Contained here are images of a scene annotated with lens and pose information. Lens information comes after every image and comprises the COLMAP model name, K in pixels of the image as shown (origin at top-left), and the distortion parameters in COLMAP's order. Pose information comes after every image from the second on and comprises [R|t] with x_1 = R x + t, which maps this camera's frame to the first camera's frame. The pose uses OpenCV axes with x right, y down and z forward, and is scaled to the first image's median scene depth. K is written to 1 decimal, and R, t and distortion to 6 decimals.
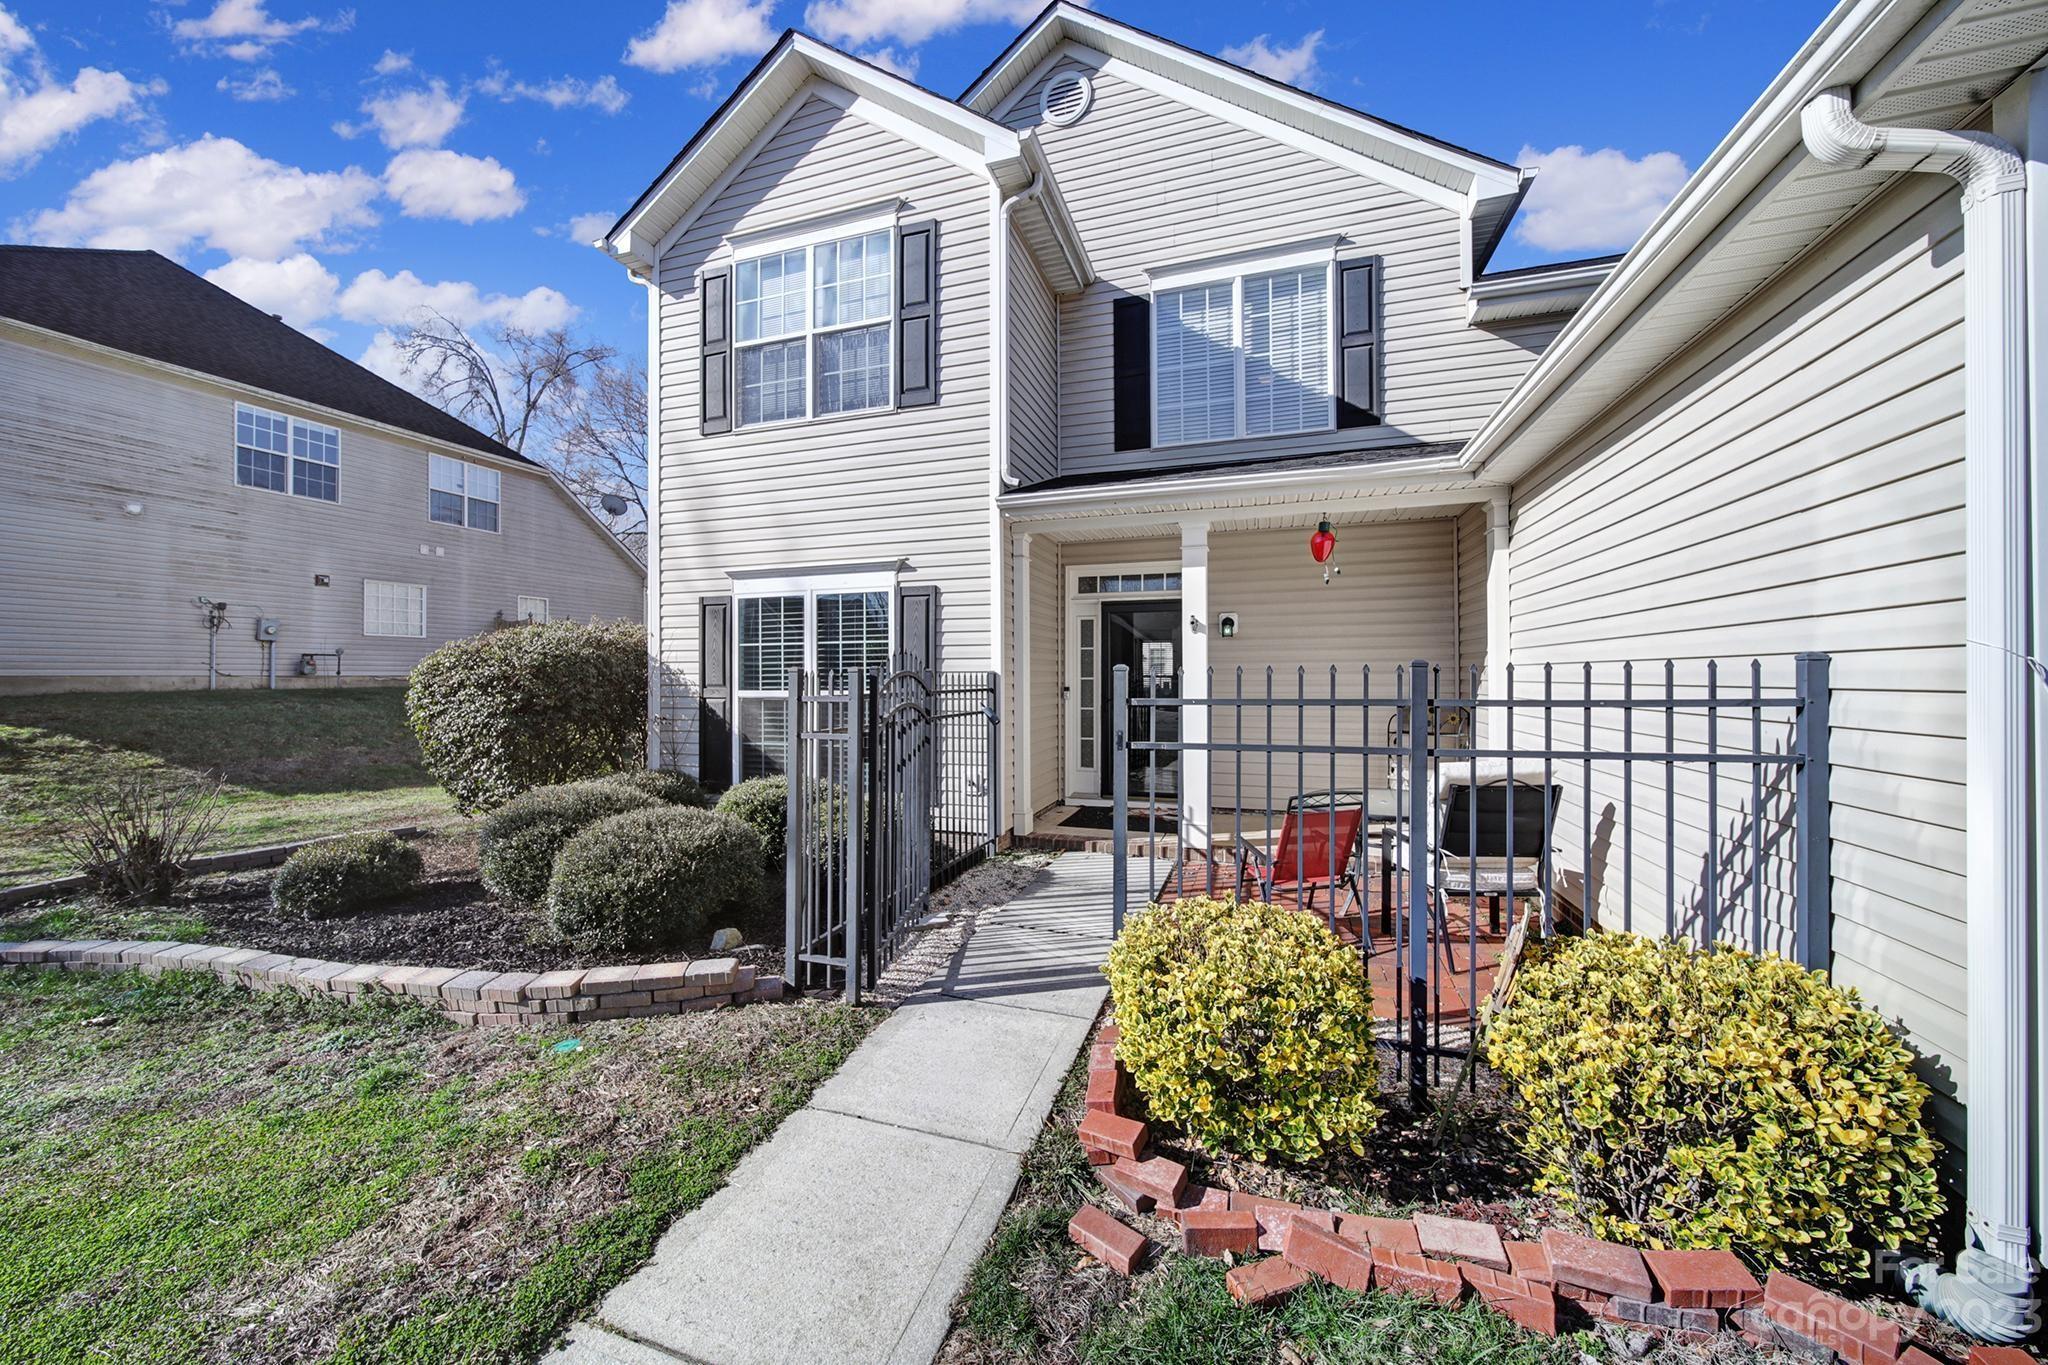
lens RADIAL K [[717.9, 0, 1020.2], [0, 717.9, 659.1], [0, 0, 1]] dist [-0.000983, 0.000013]
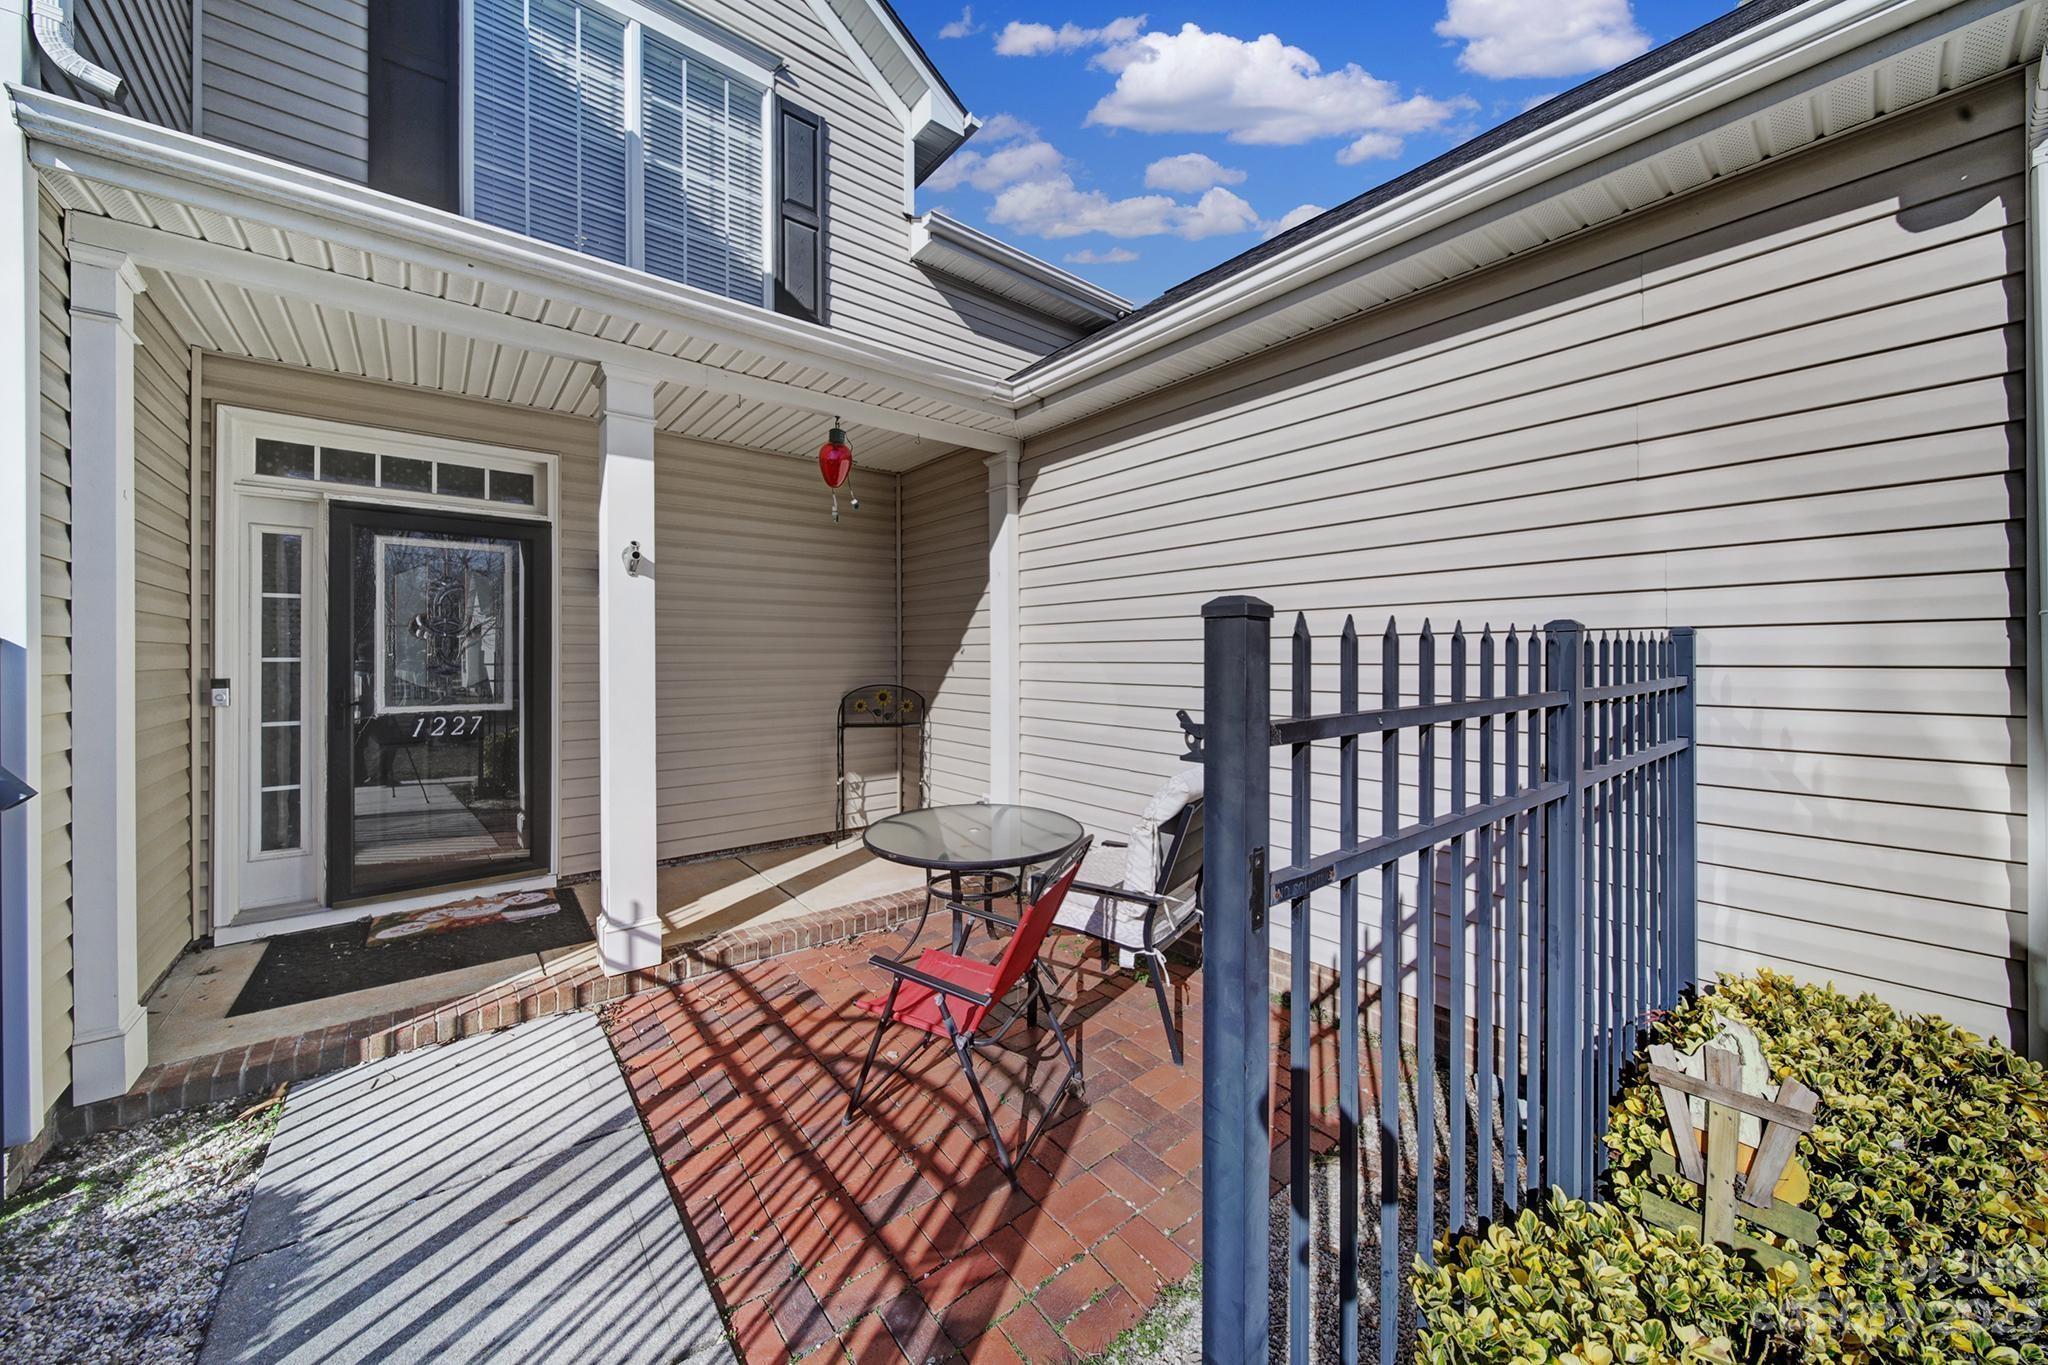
lens RADIAL K [[717.9, 0, 1020.2], [0, 717.9, 659.1], [0, 0, 1]] dist [-0.000983, 0.000013]
pose [[0.533366, -0.001272, 0.845884, -0.050629], [-0.019627, 0.999711, 0.013878, 0.011523], [-0.845657, -0.024004, 0.533187, 0.381966]]
